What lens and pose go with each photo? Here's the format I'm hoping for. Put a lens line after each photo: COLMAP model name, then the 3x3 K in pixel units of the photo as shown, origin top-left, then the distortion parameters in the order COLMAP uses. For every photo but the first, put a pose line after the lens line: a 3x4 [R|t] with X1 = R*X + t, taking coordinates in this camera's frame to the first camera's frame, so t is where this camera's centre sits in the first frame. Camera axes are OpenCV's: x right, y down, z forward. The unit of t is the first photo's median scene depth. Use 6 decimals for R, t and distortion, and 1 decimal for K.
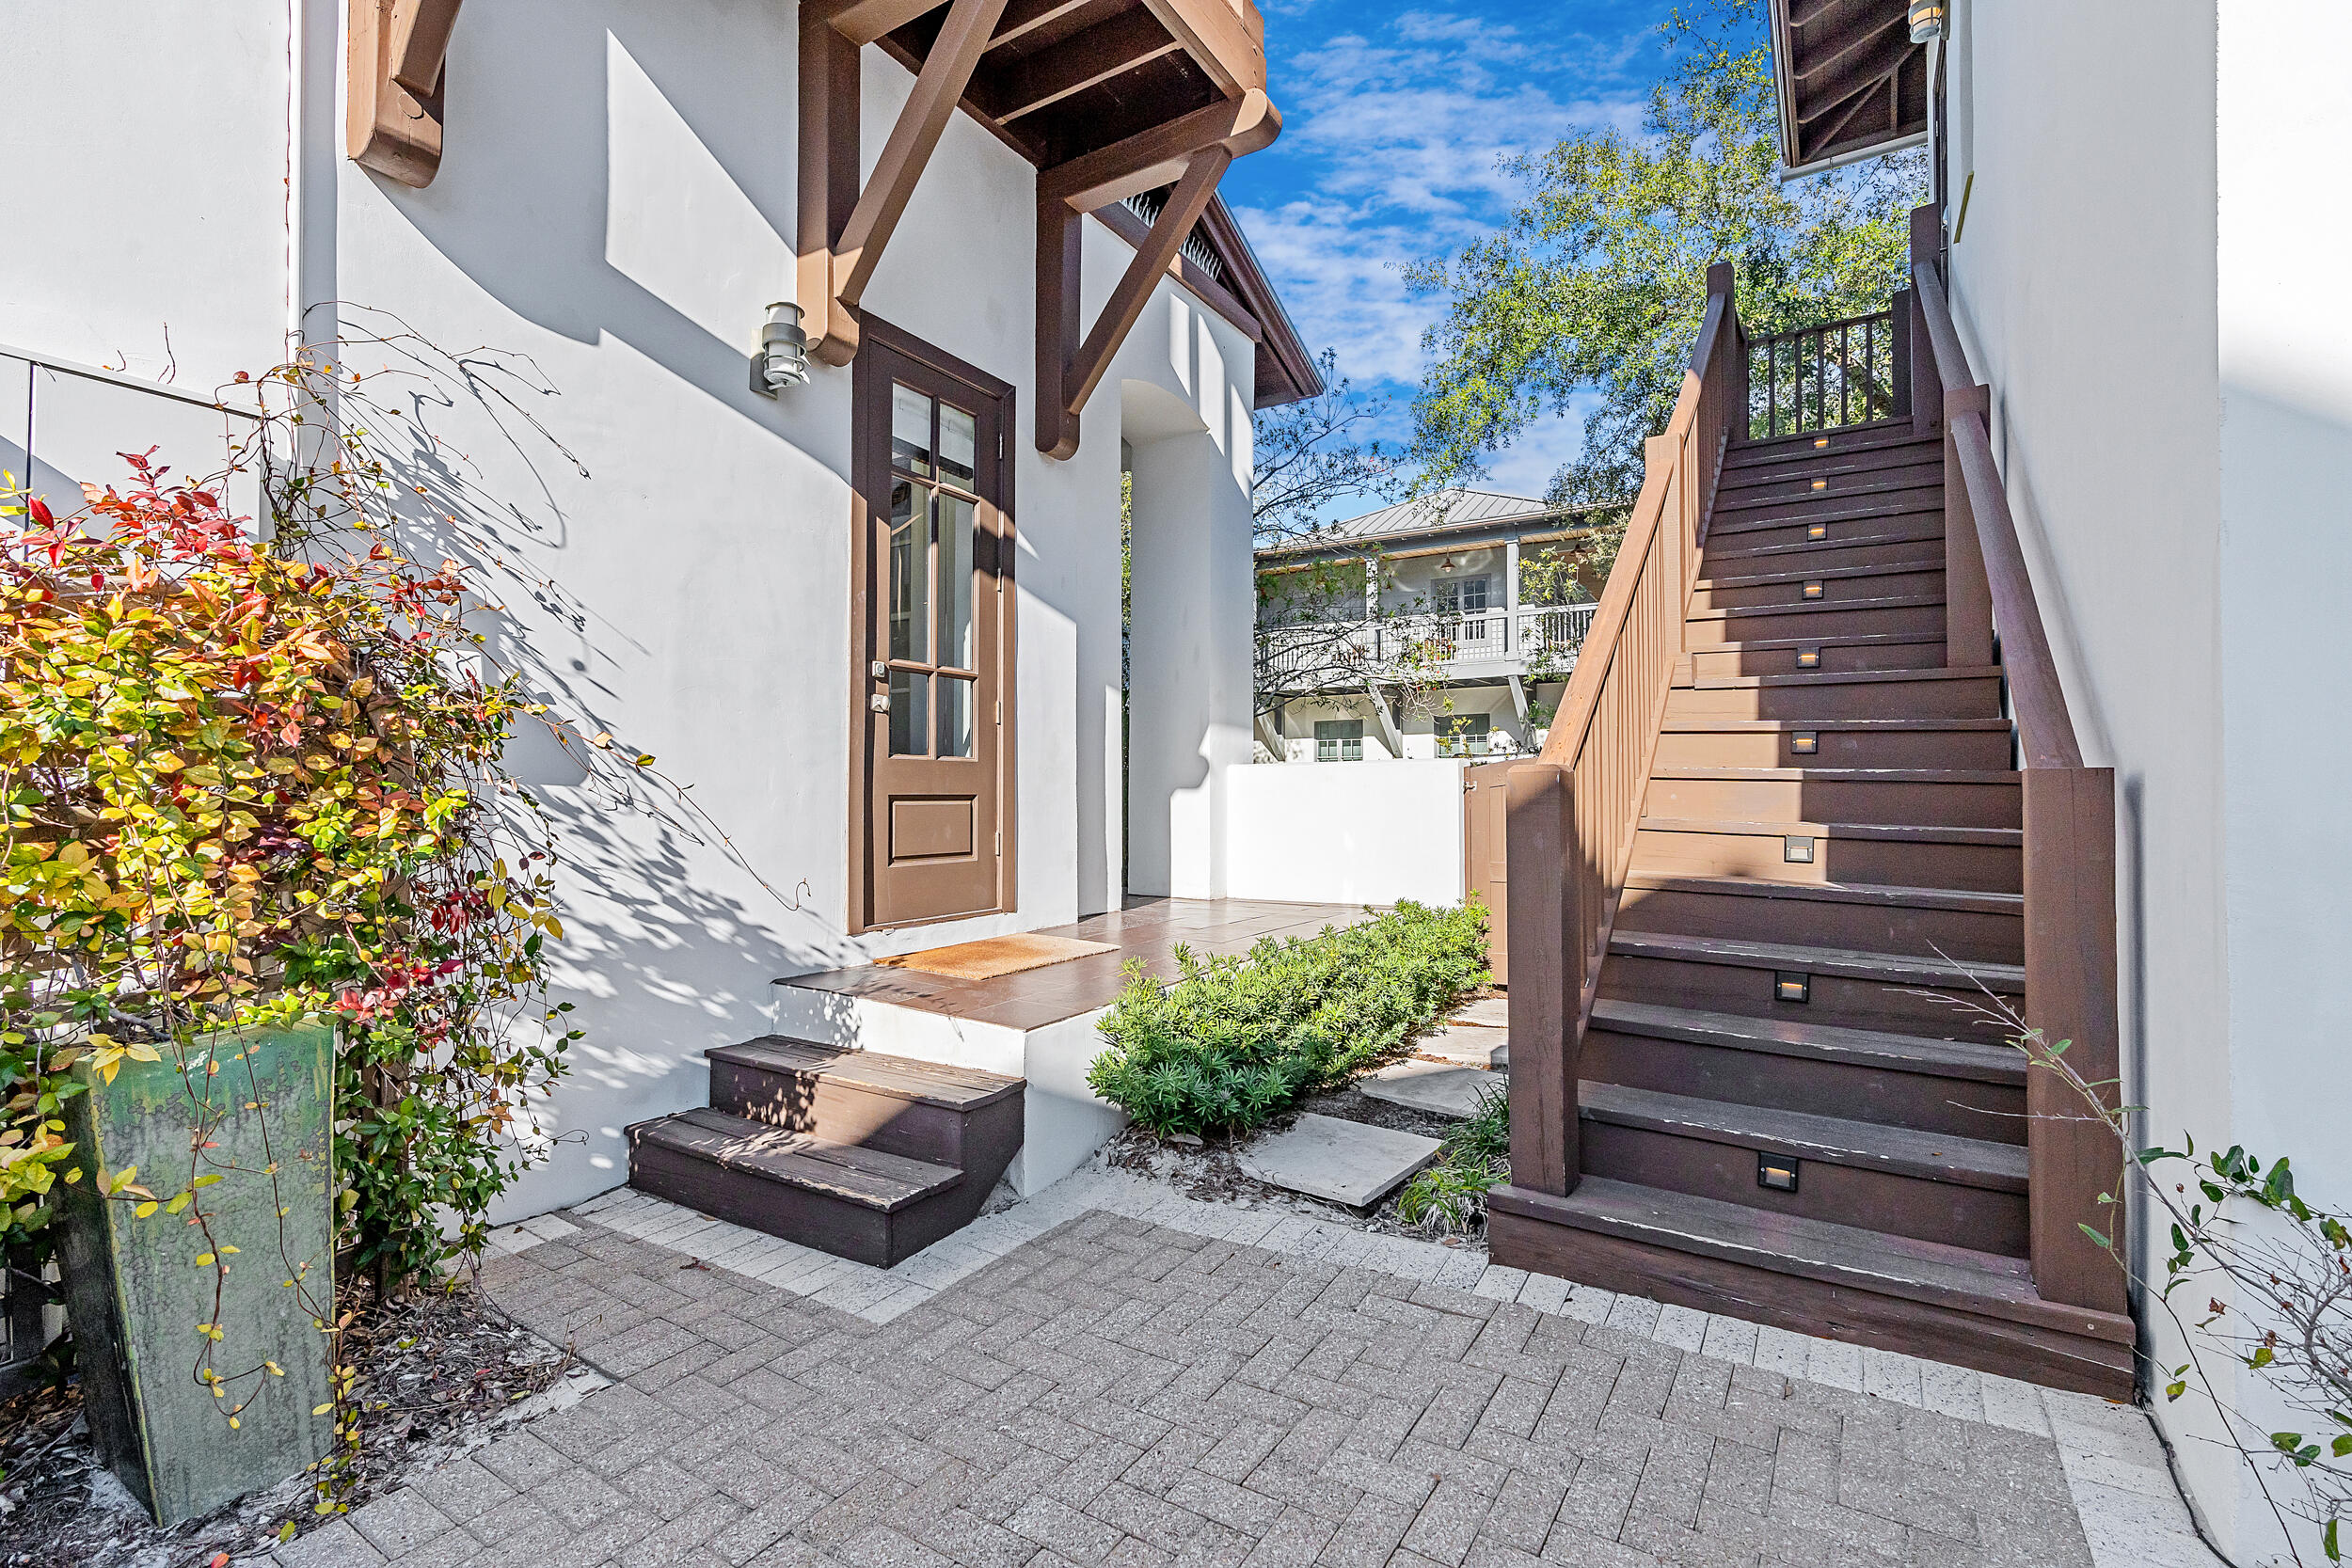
lens RADIAL K [[1076.1, 0, 1165.3], [0, 1076.1, 777.5], [0, 0, 1]] dist [-0.004213, 0.000677]
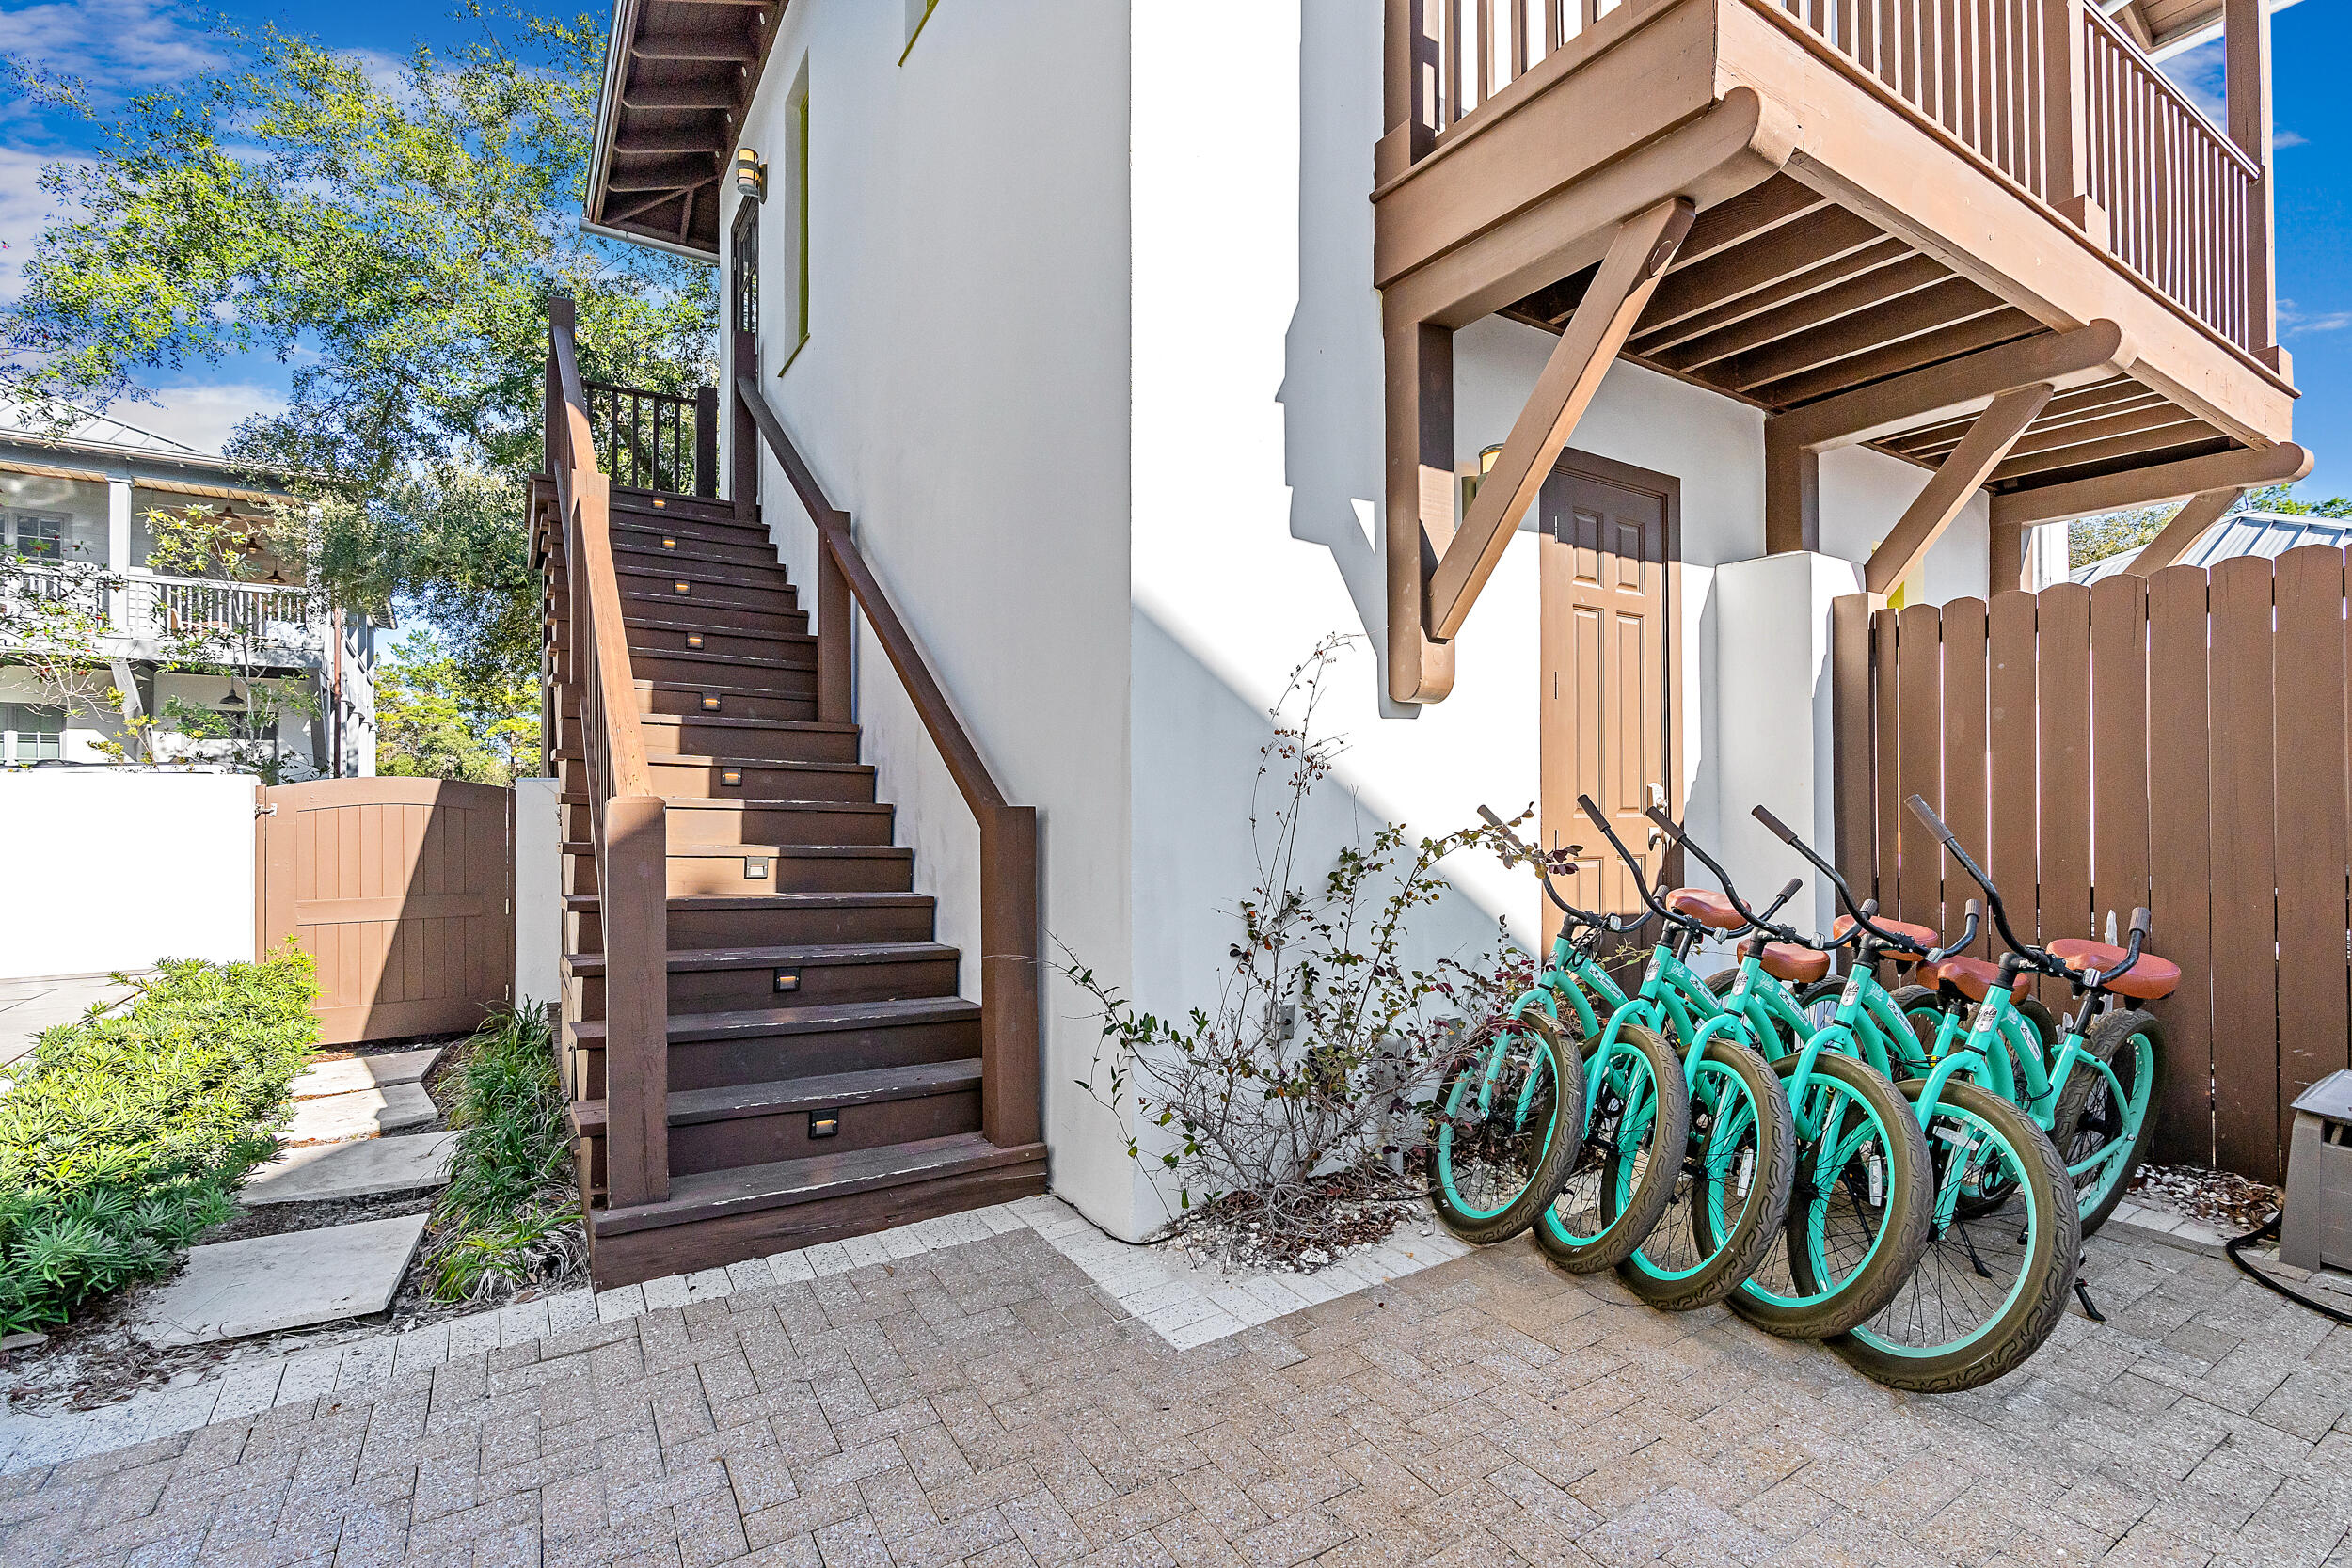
lens RADIAL K [[1076.1, 0, 1175.6], [0, 1076.1, 803.4], [0, 0, 1]] dist [-0.004213, 0.000677]
pose [[0.420241, 0.009852, 0.907359, -0.336374], [-0.014860, 0.999882, -0.003975, -0.007271], [-0.907291, -0.011813, 0.420338, 0.083387]]
